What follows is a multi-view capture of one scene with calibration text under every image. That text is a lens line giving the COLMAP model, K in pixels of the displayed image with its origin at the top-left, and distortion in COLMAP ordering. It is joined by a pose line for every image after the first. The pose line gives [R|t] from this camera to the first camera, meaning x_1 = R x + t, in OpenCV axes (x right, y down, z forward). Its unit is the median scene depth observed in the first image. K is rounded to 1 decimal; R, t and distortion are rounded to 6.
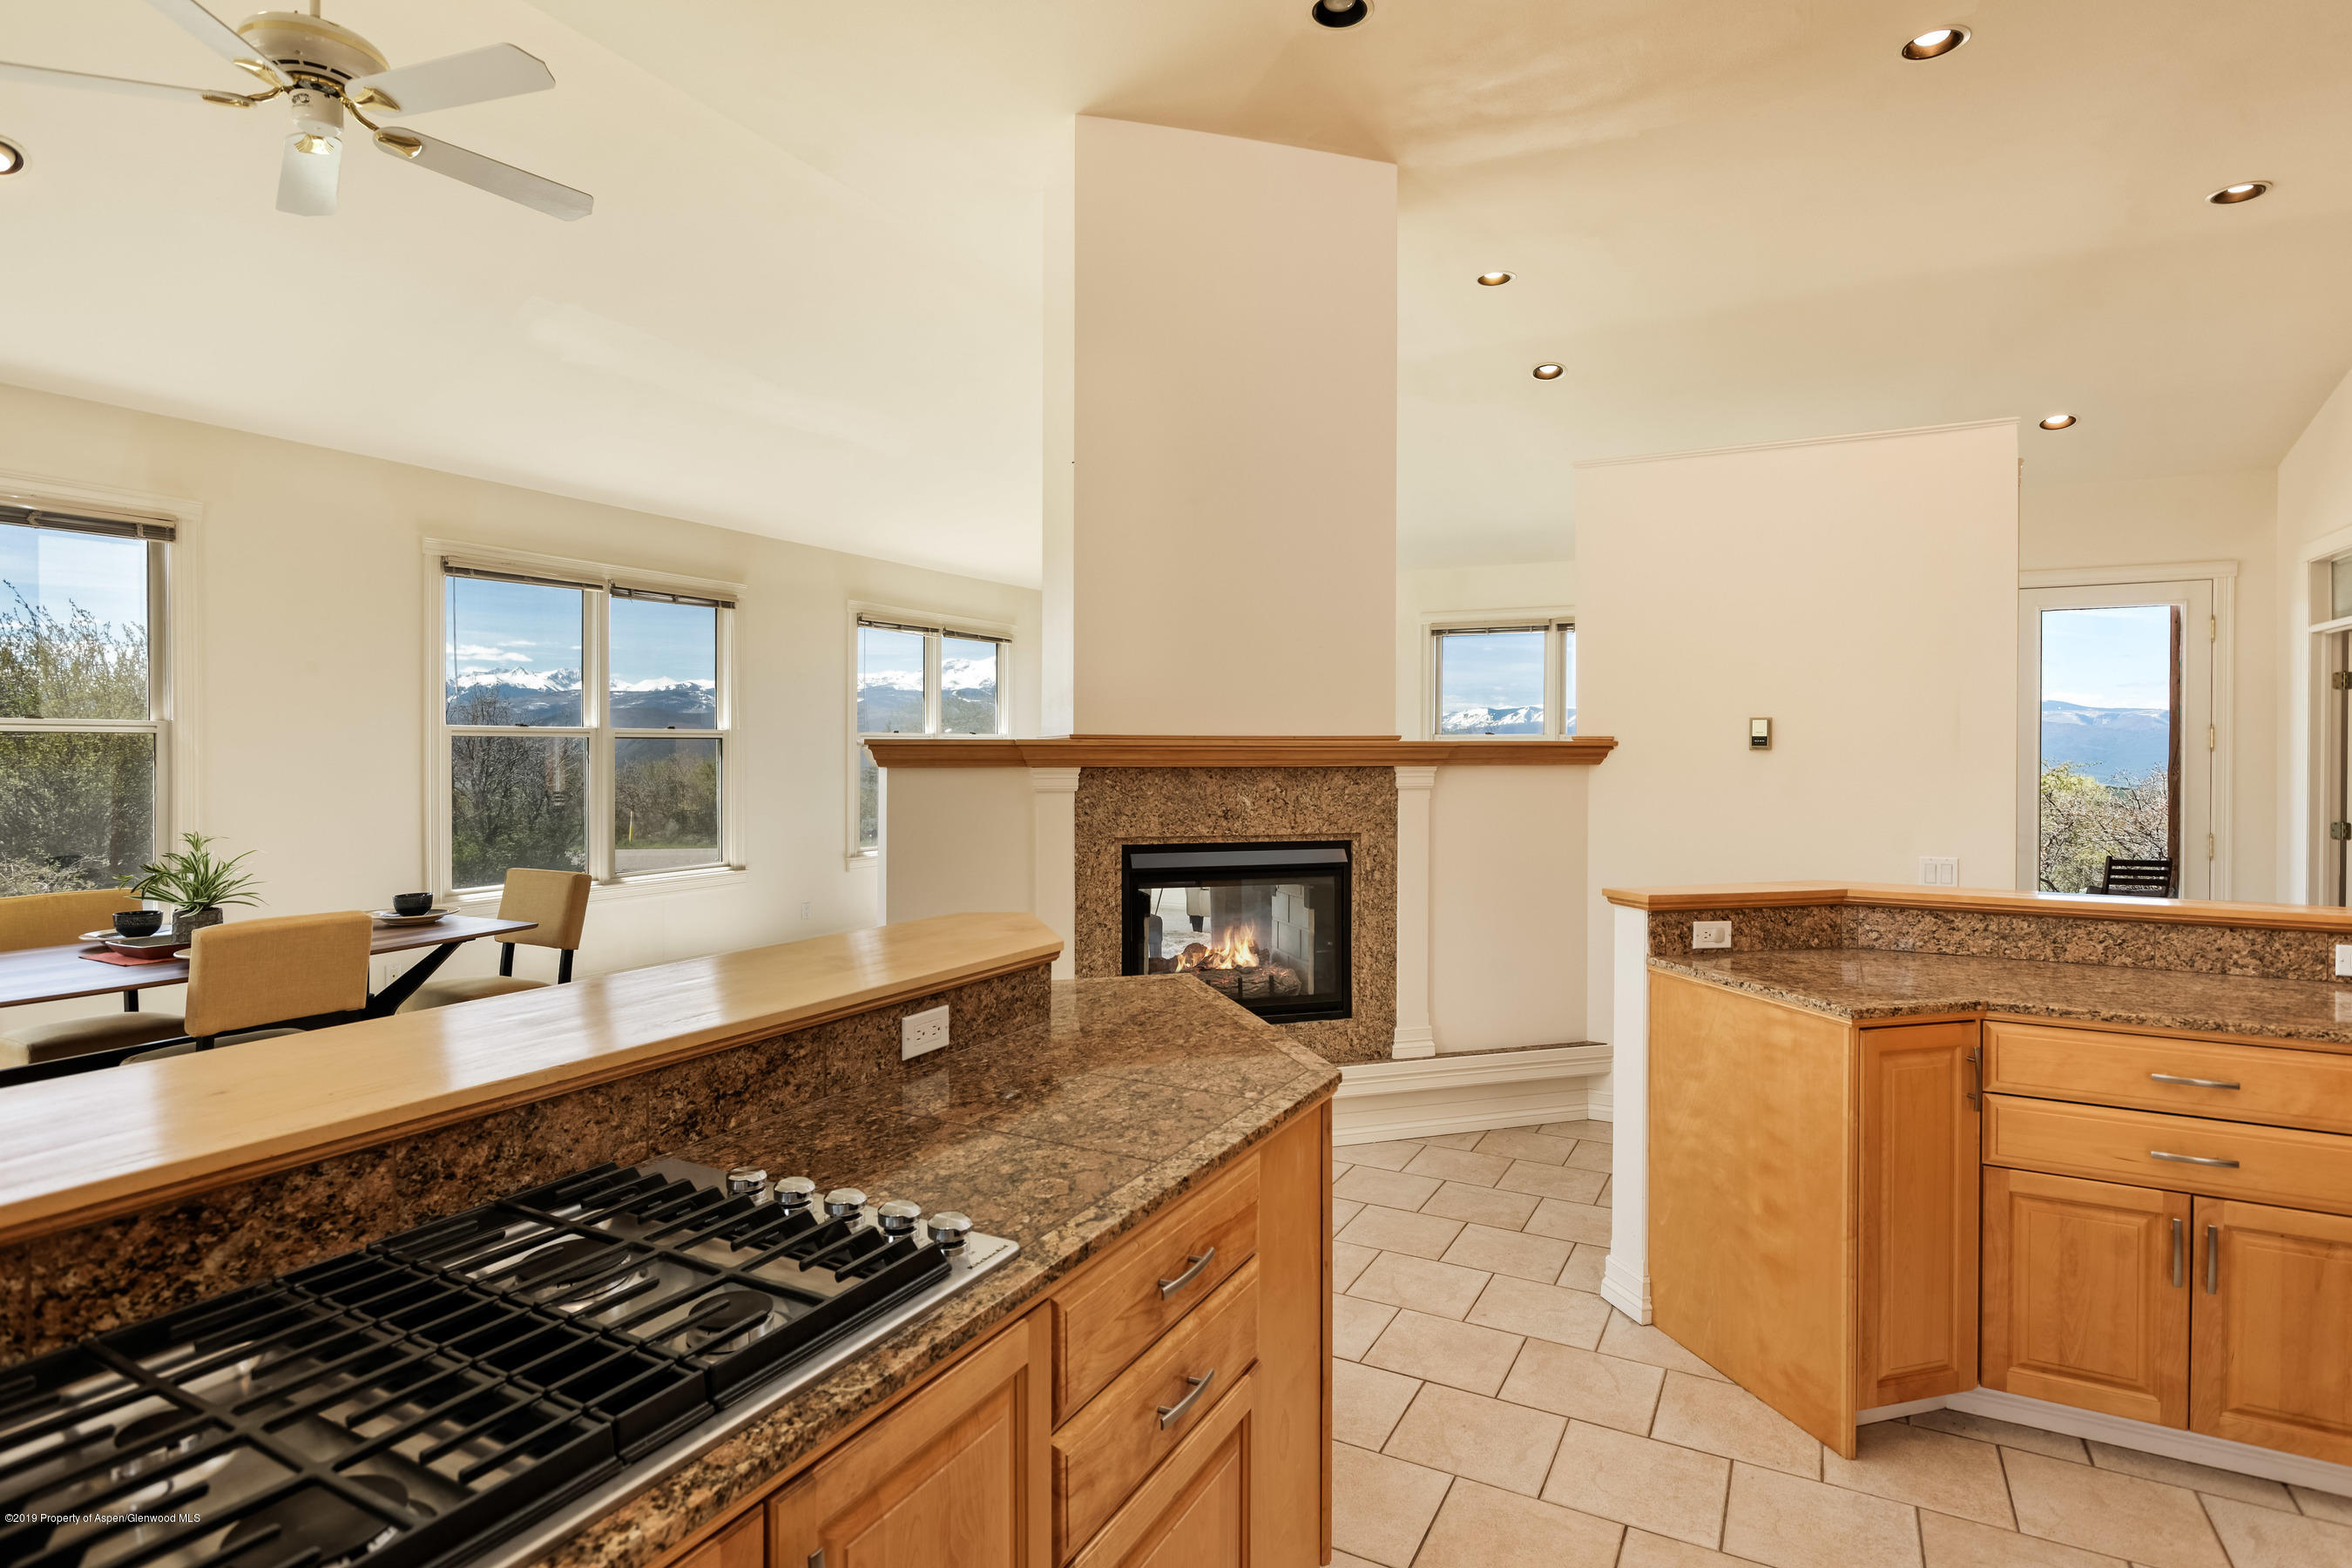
lens RADIAL K [[1263.0, 0, 1188.7], [0, 1263.0, 753.3], [0, 0, 1]] dist [-0.005640, -0.000893]
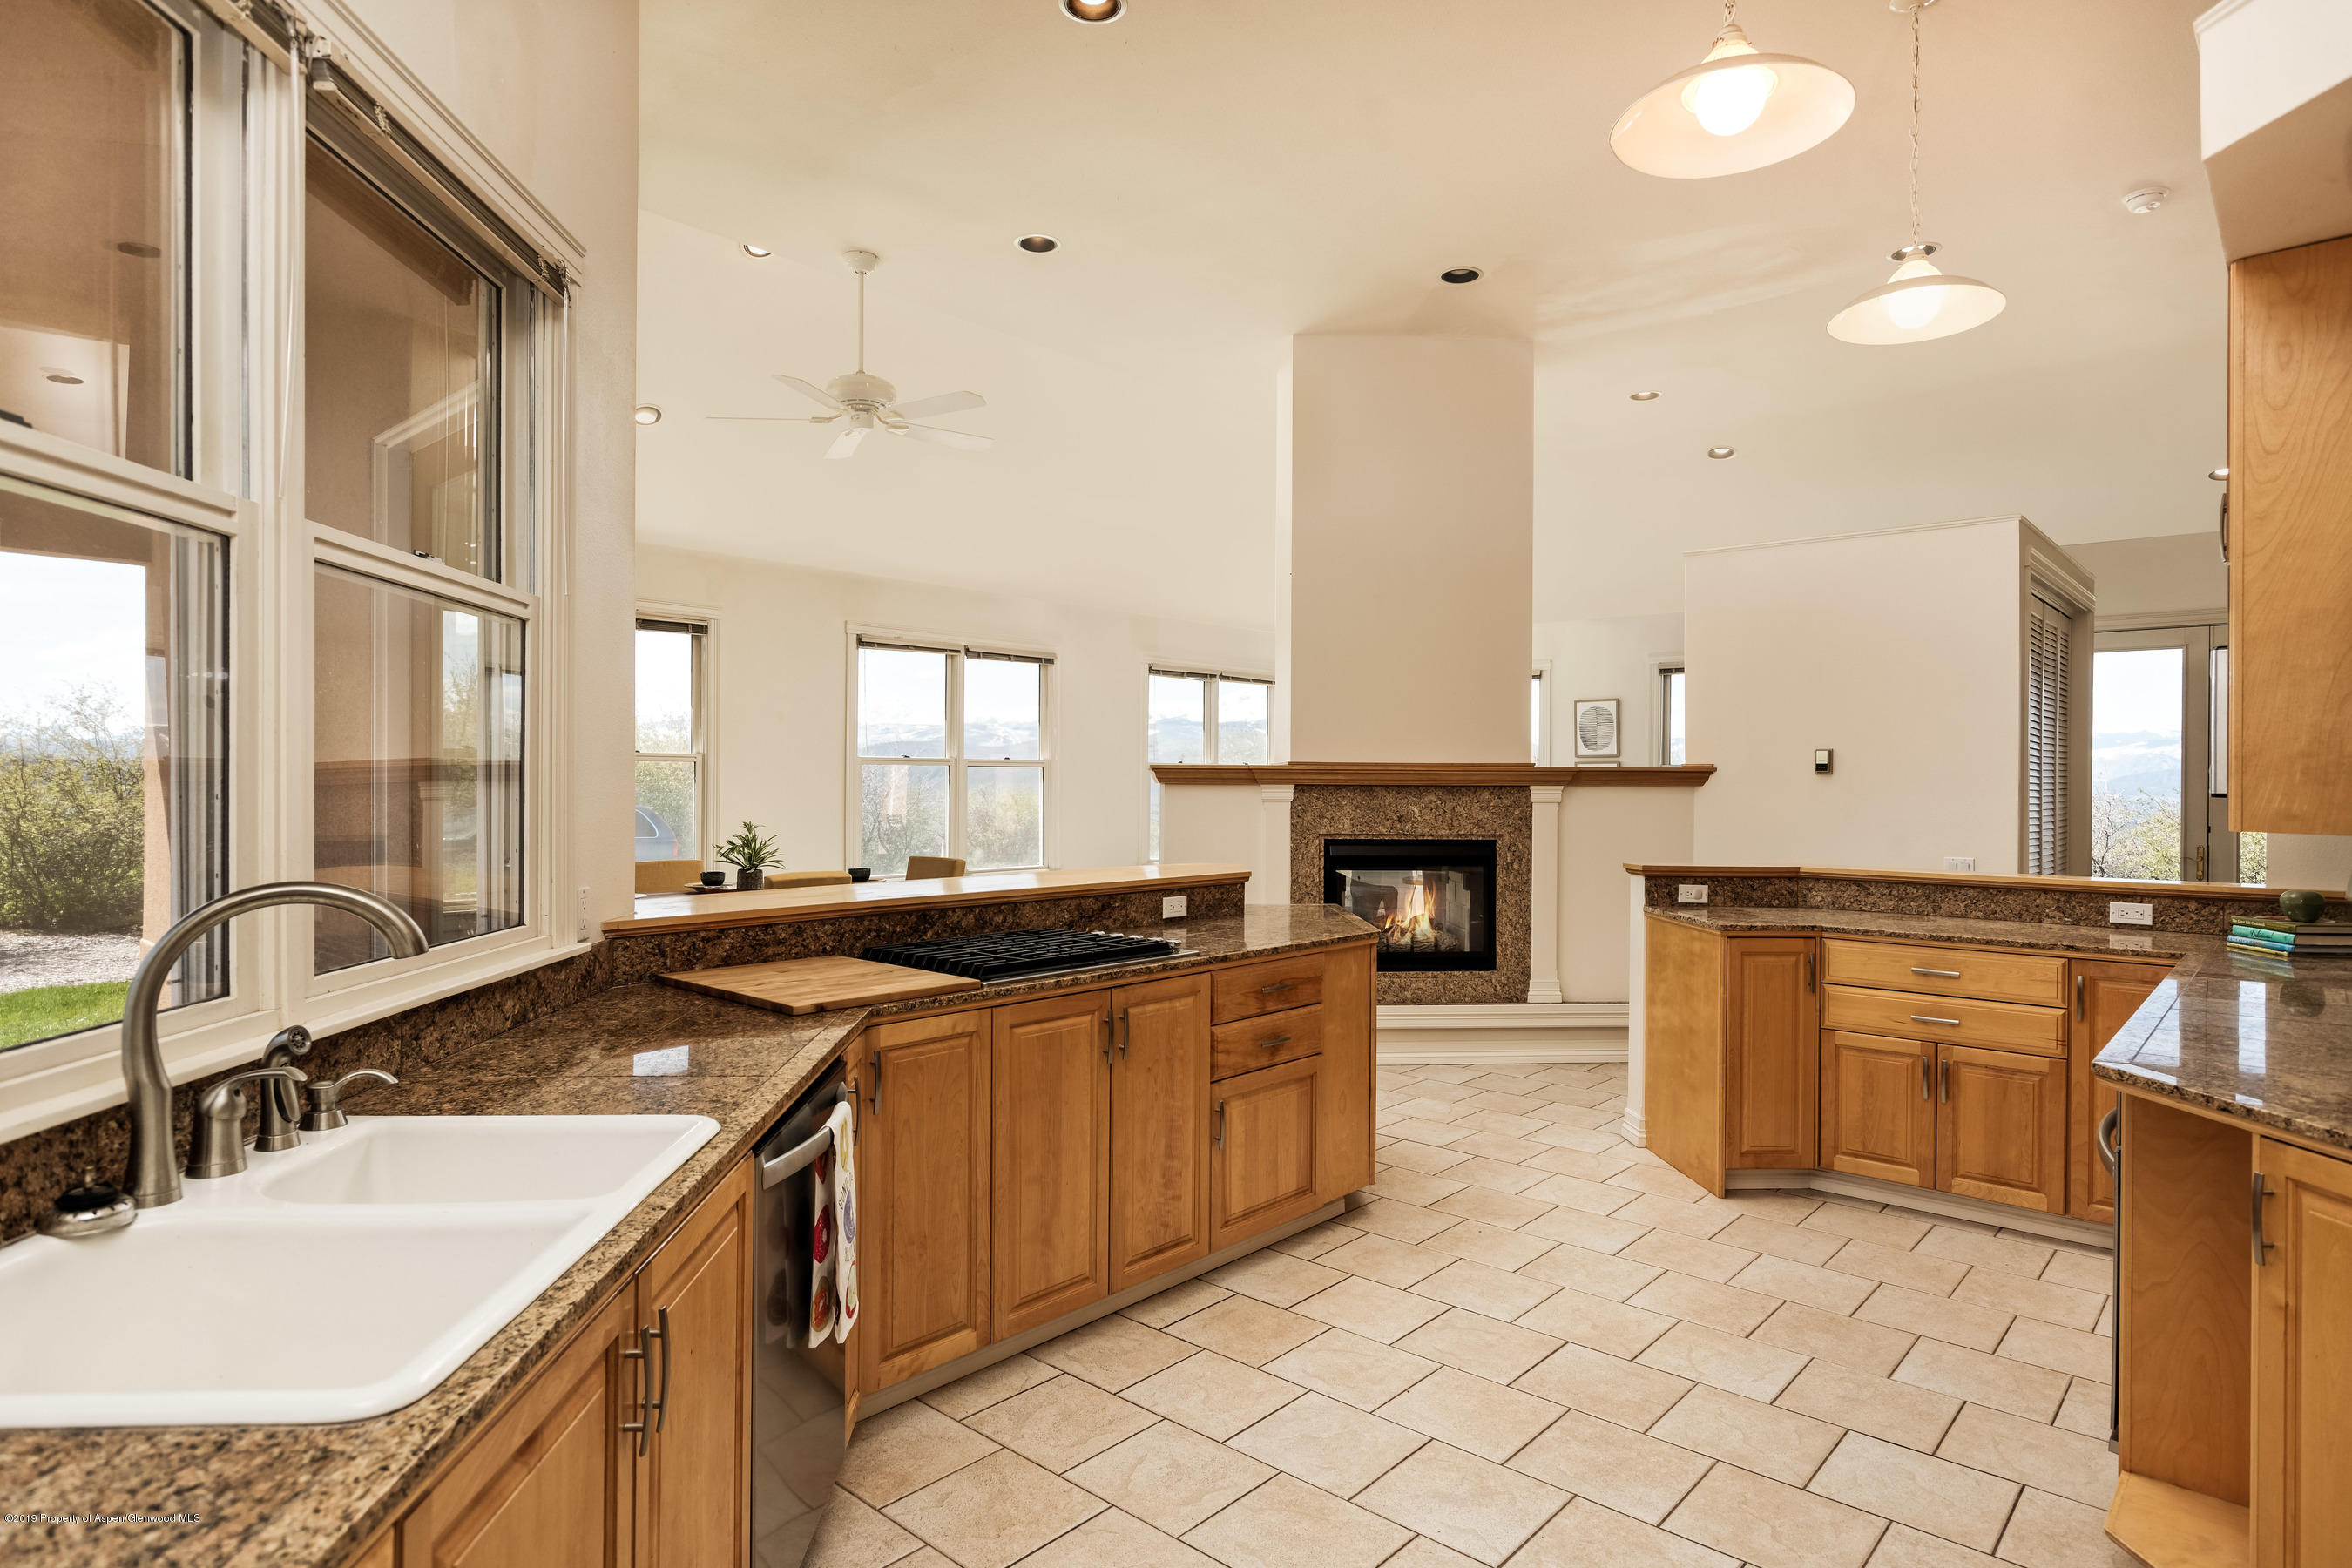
lens RADIAL K [[1359.2, 0, 1177.4], [0, 1359.2, 781.4], [0, 0, 1]] dist [0.000477, 0.000239]
pose [[0.971892, 0.003929, -0.235395, 0.172861], [-0.005129, 0.999977, -0.004489, 0.017771], [0.235372, 0.005570, 0.971889, -0.626234]]
